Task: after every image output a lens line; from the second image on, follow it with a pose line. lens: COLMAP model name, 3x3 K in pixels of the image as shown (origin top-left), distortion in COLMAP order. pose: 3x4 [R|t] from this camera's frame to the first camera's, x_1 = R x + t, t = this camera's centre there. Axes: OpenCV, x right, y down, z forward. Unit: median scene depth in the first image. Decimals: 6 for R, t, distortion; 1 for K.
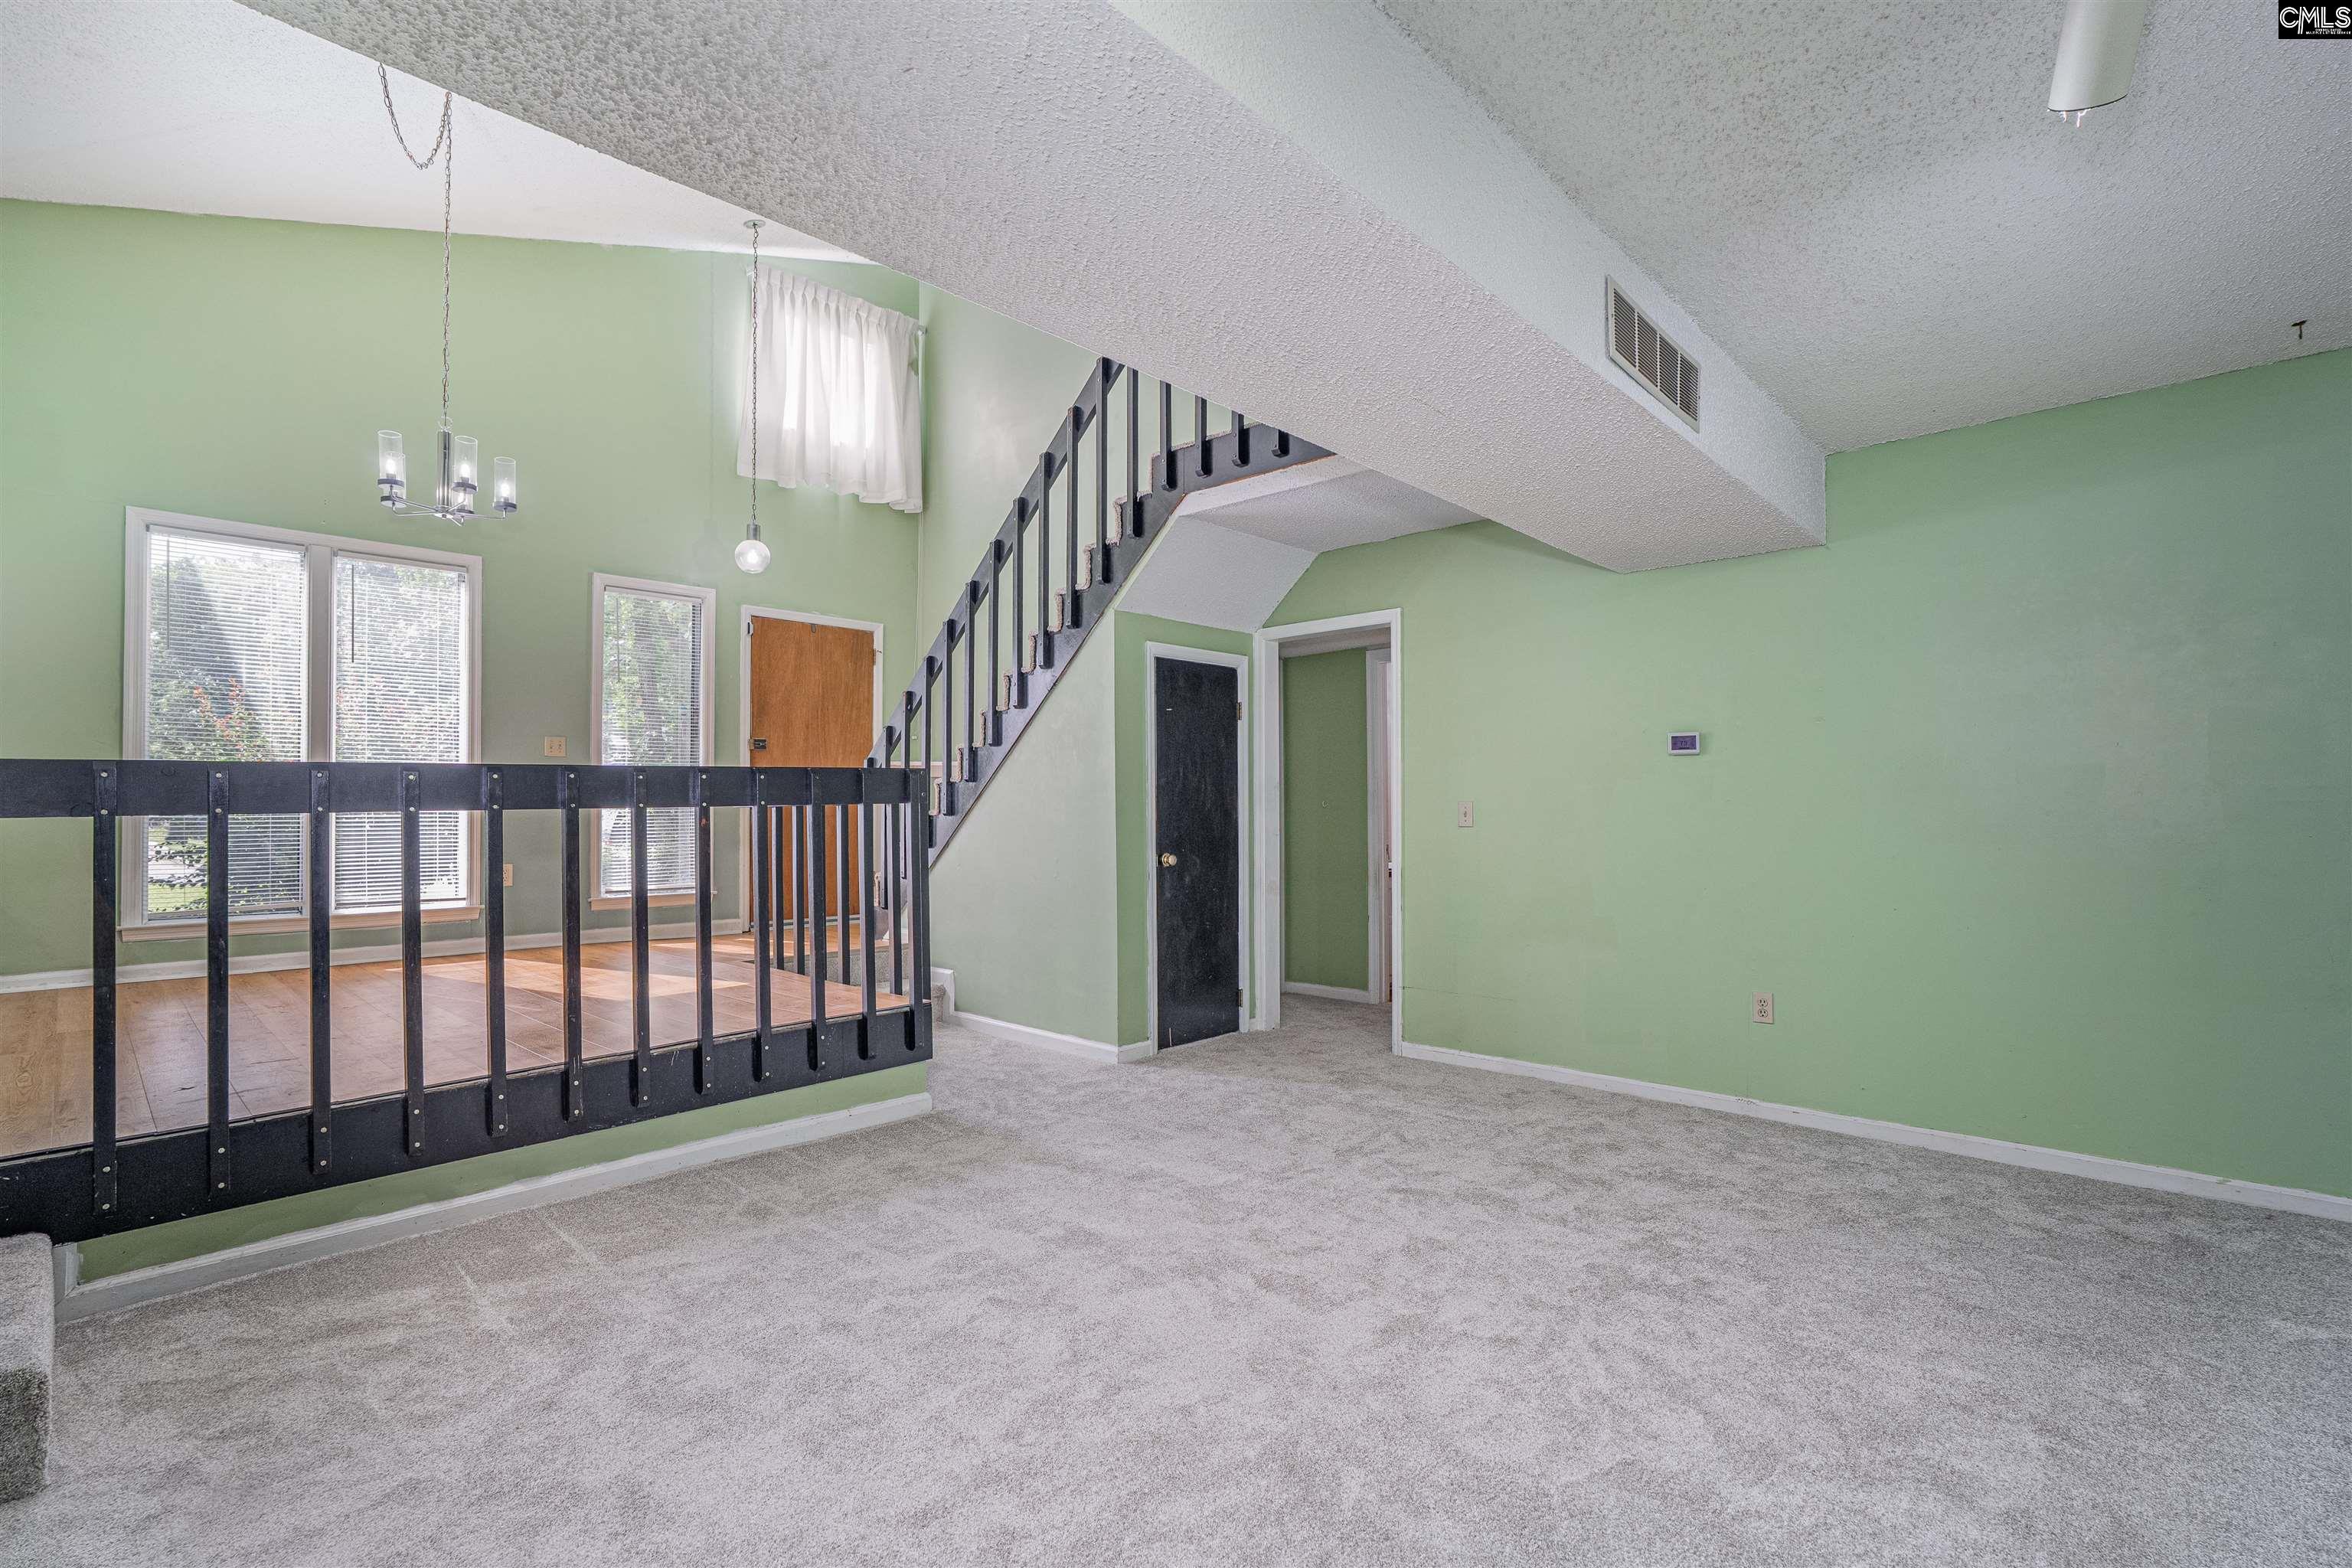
lens RADIAL K [[1109.2, 0, 1173.5], [0, 1109.2, 791.7], [0, 0, 1]] dist [-0.037542, 0.019102]
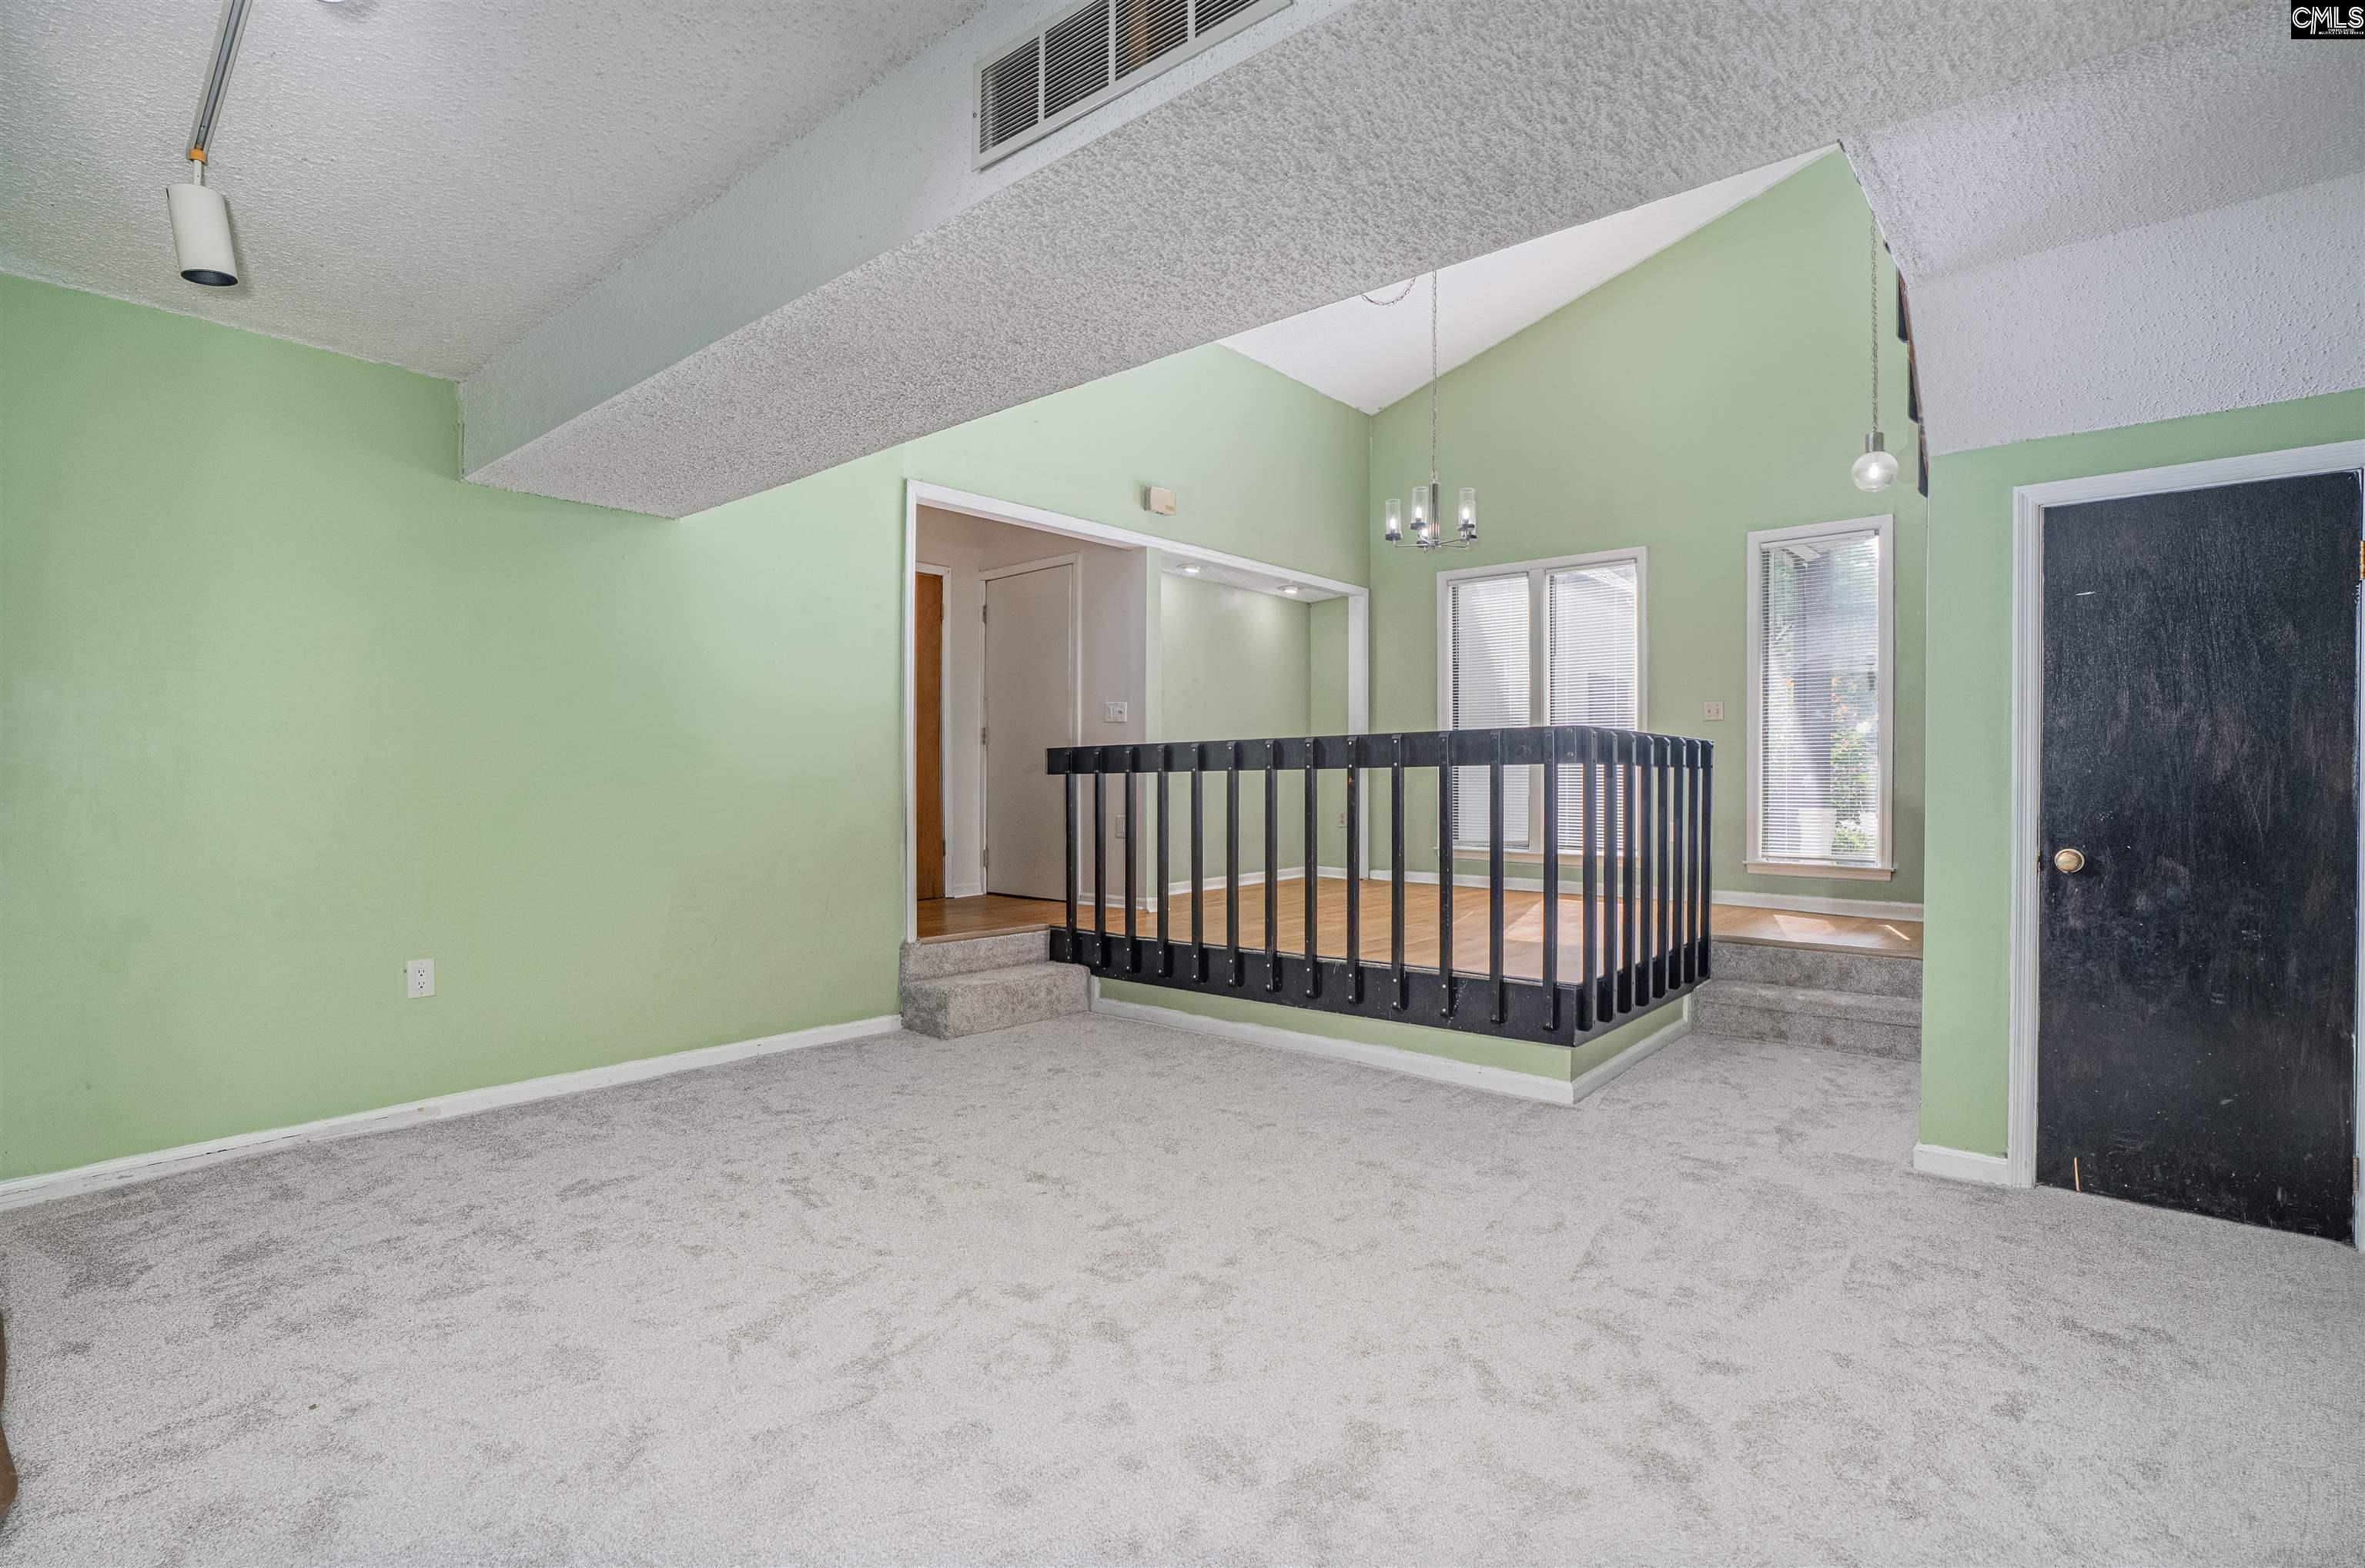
lens RADIAL K [[1115.2, 0, 1180.0], [0, 1115.2, 791.8], [0, 0, 1]] dist [-0.037542, 0.019102]
pose [[0.034263, 0.018113, -0.999249, 0.545714], [0.012739, 0.999747, 0.018559, 0.010496], [0.999332, -0.013366, 0.034023, 0.531205]]
